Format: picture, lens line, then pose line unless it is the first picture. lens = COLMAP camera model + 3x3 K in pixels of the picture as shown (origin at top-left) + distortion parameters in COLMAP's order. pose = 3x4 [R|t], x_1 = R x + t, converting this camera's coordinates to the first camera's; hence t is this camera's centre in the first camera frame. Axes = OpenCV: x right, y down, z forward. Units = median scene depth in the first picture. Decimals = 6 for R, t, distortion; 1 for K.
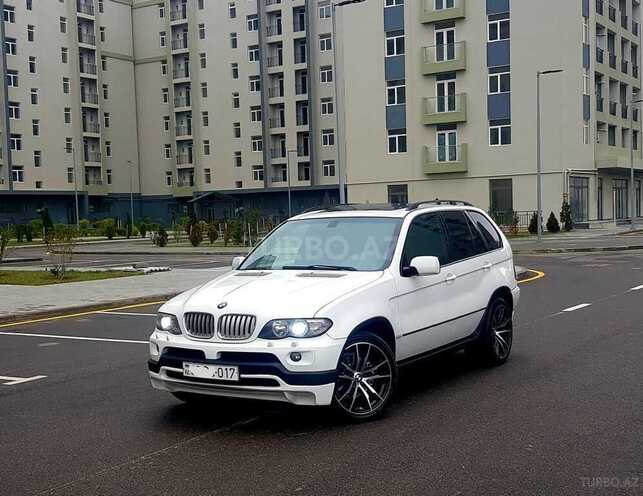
lens RADIAL K [[880.4, 0, 316.8], [0, 880.4, 251.4], [0, 0, 1]] dist [0.040497, 0.000000]
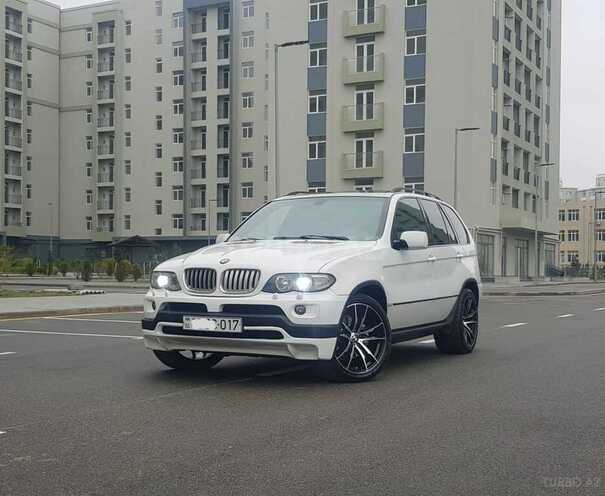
lens RADIAL K [[850.4, 0, 304.8], [0, 850.4, 249.8], [0, 0, 1]] dist [0.038603, 0.000000]
pose [[0.995670, 0.040654, 0.083600, -0.087759], [-0.035529, 0.997450, -0.061896, 0.094586], [-0.085903, 0.058658, 0.994575, 0.020840]]
